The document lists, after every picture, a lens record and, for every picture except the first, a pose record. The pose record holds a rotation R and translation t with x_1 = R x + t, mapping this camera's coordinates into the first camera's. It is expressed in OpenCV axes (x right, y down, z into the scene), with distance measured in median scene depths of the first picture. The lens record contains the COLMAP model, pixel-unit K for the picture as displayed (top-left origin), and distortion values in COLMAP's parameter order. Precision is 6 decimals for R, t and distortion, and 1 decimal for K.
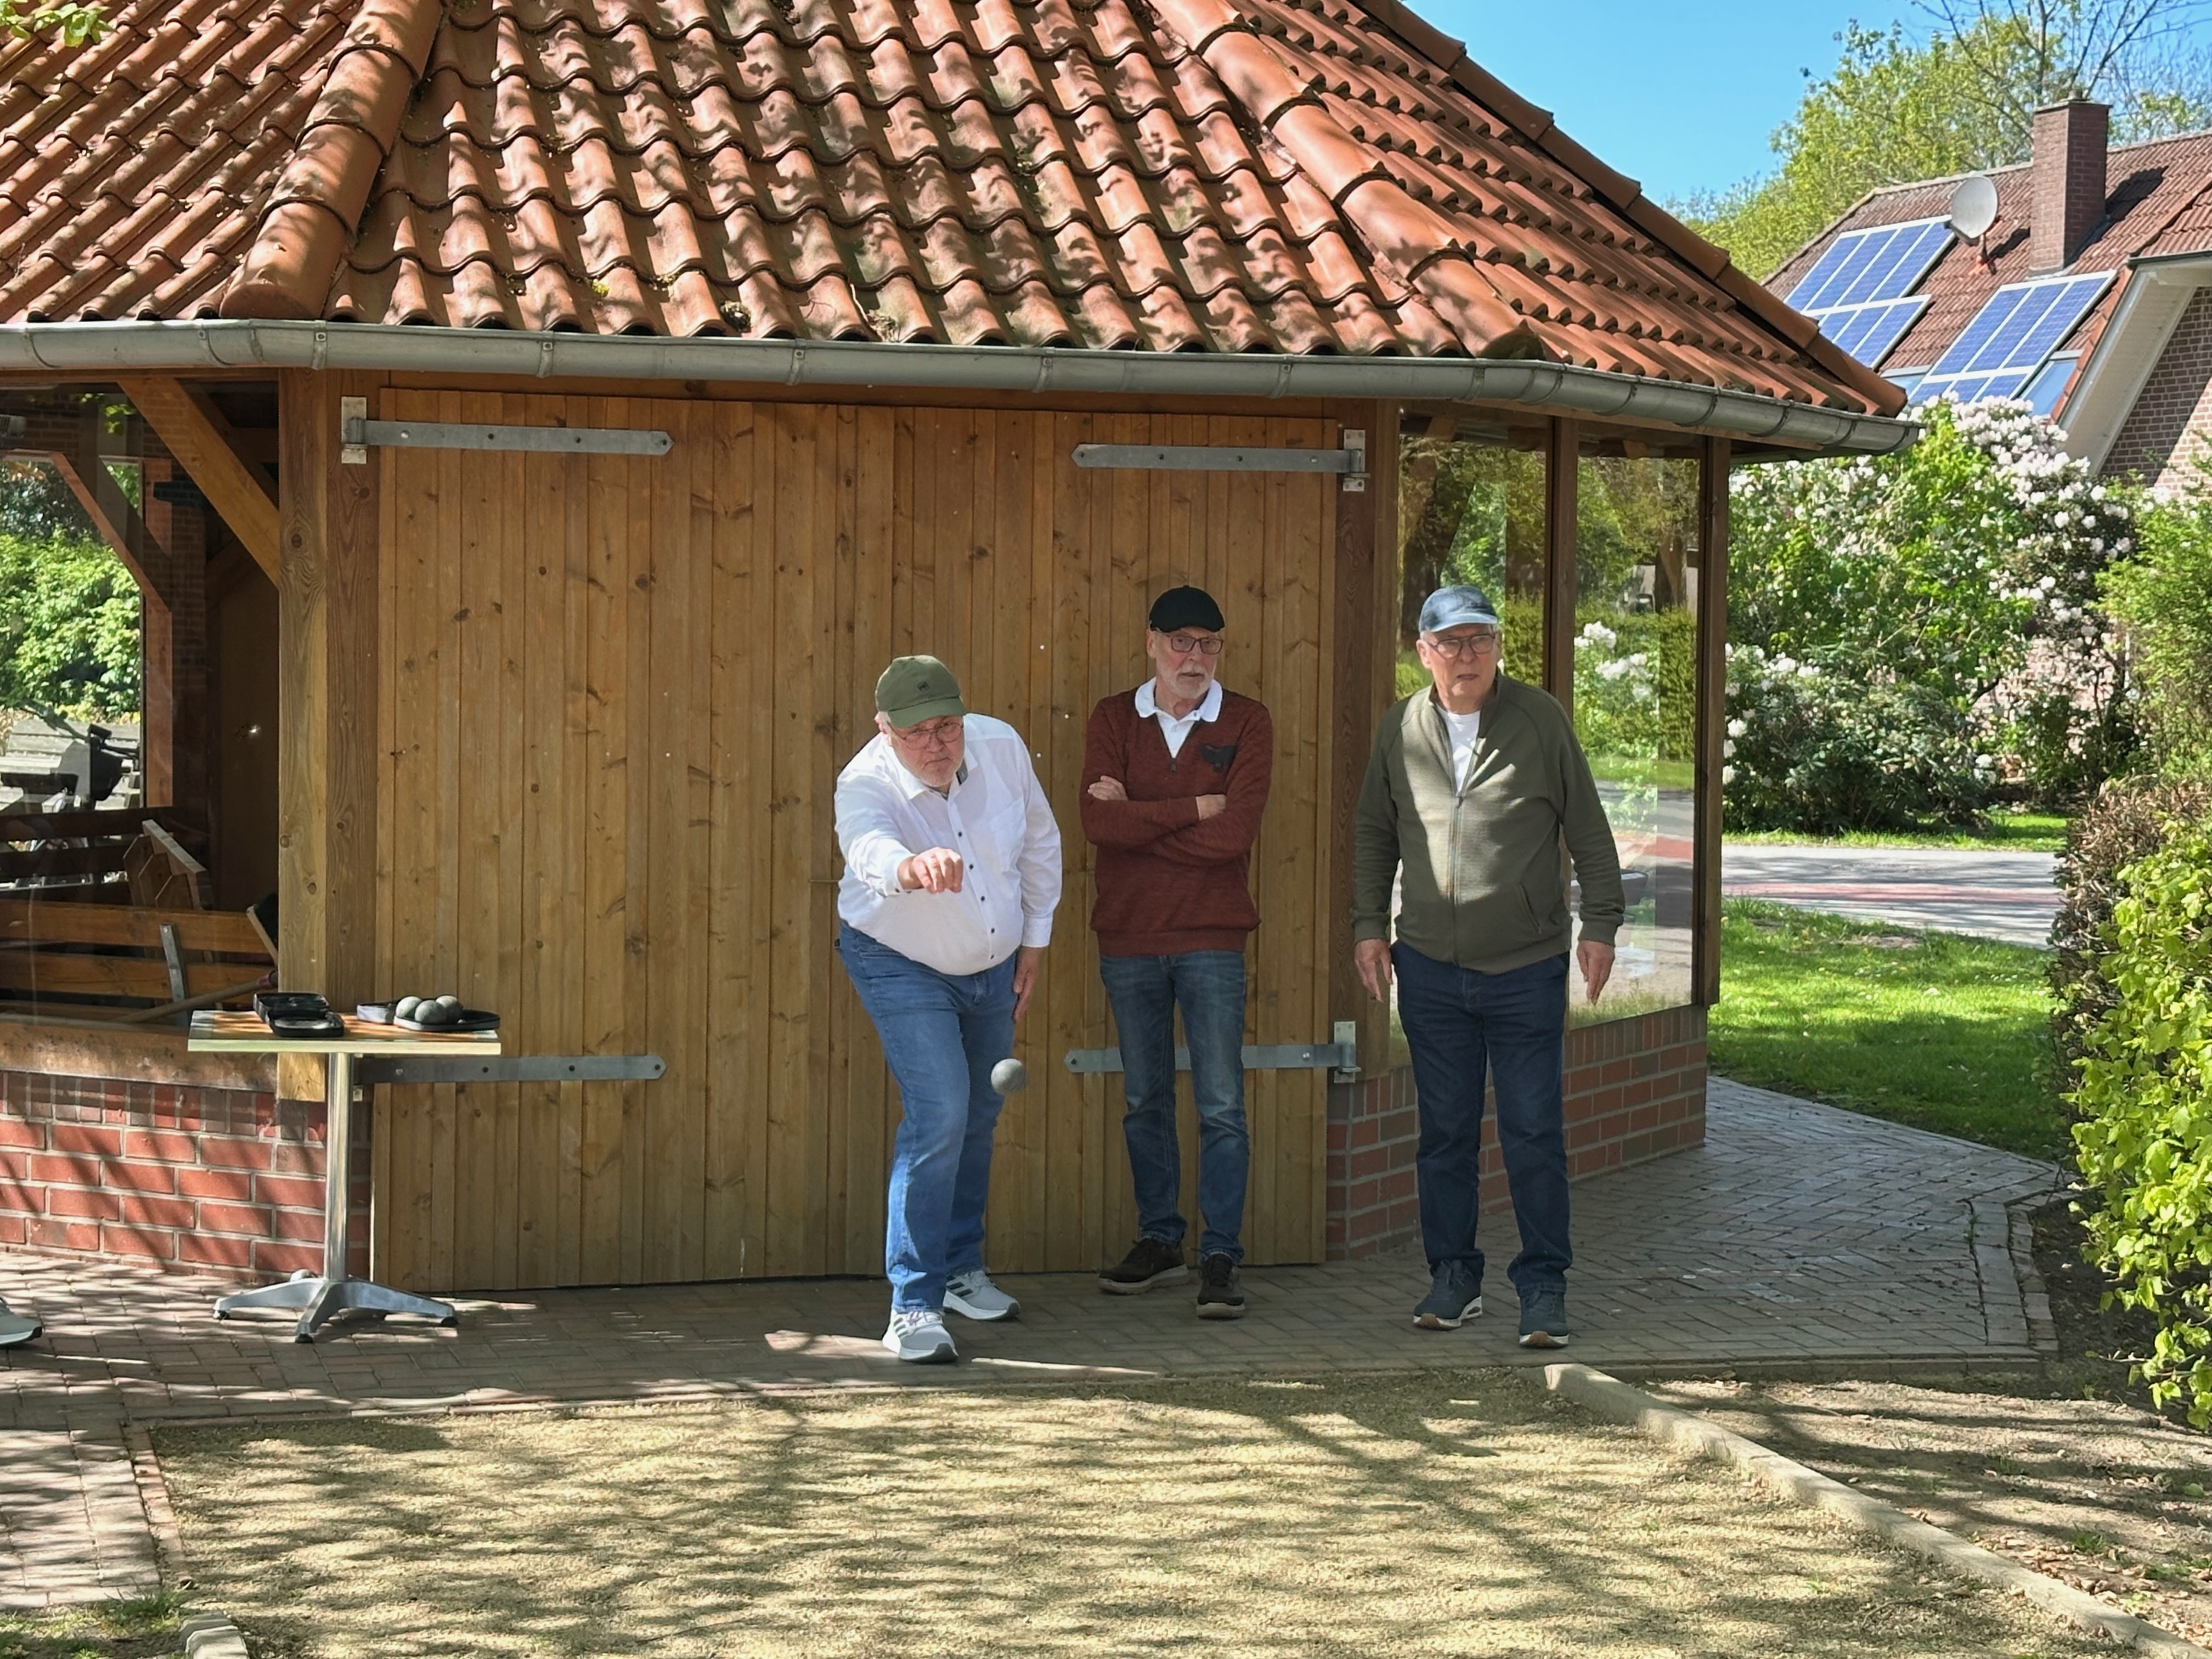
lens RADIAL K [[4073.1, 0, 1126.8], [0, 4073.1, 831.1], [0, 0, 1]] dist [0.124977, 0.000000]
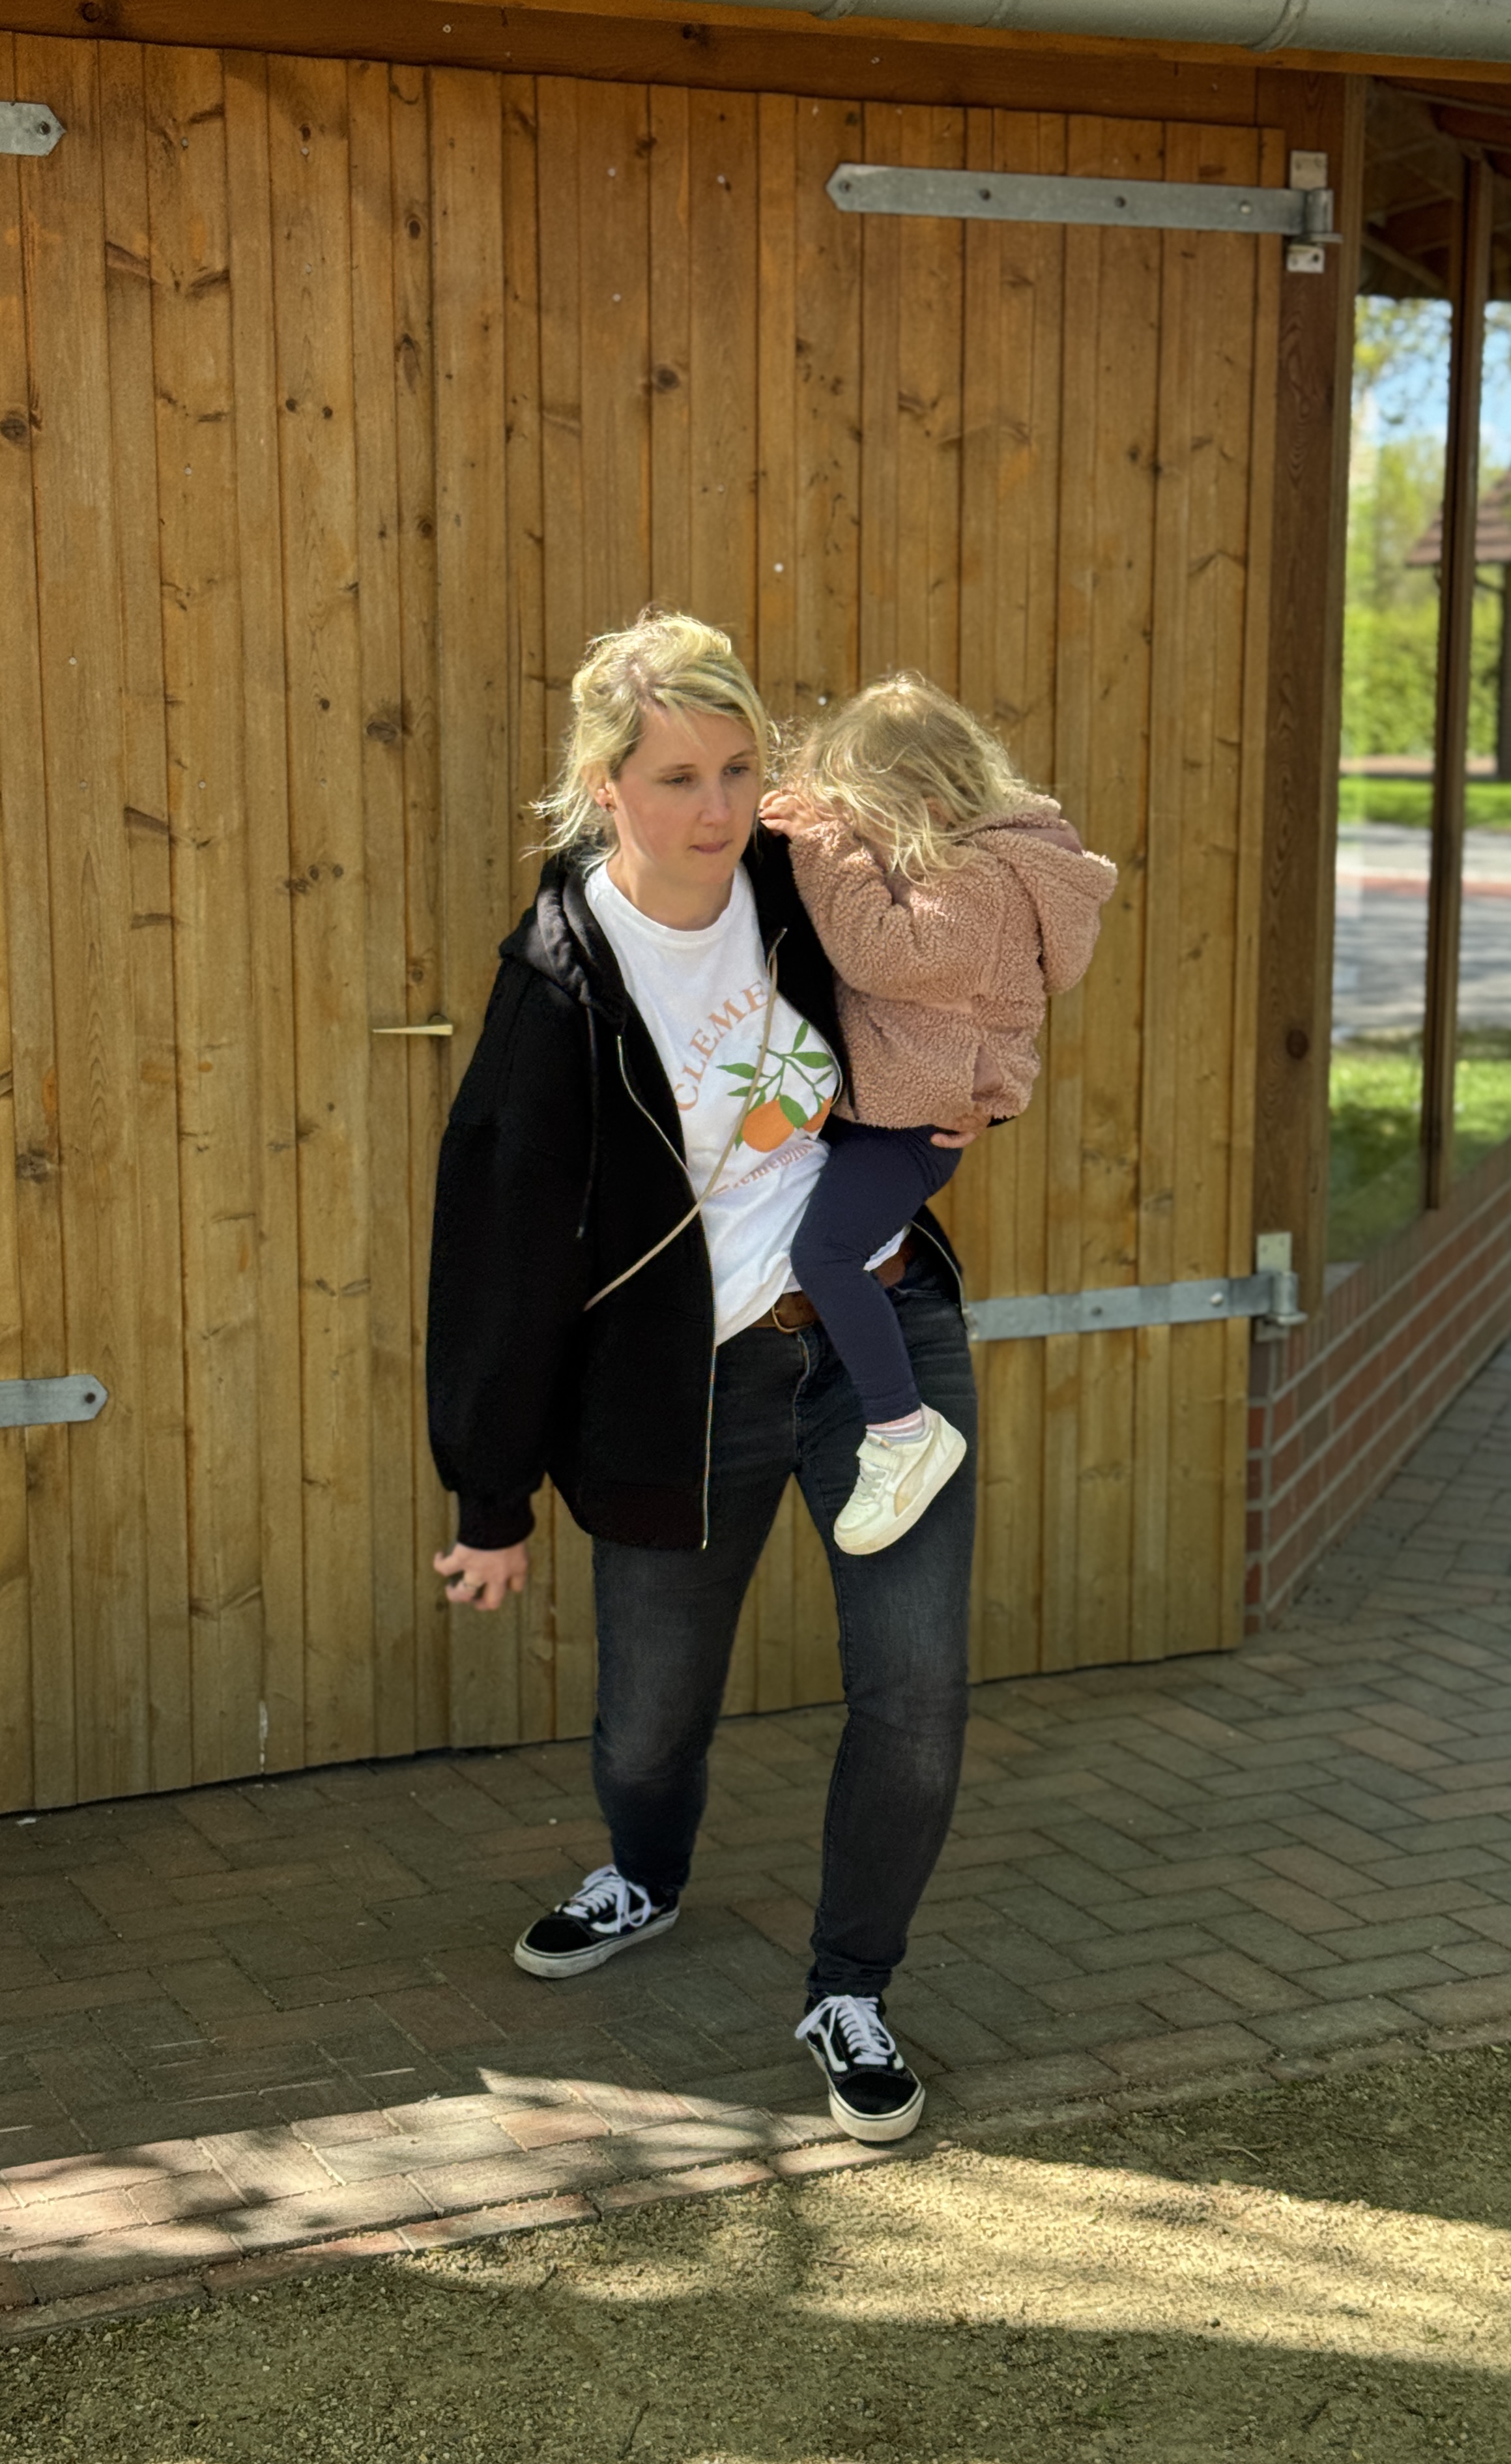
lens RADIAL K [[3696.2, 0, 817.7], [0, 3696.2, 1297.4], [0, 0, 1]] dist [0.142242, 0.000000]
pose [[0.985710, -0.041332, 0.163300, -0.100069], [0.020904, 0.991950, 0.124889, -0.011451], [-0.167147, -0.119691, 0.978640, 0.523952]]
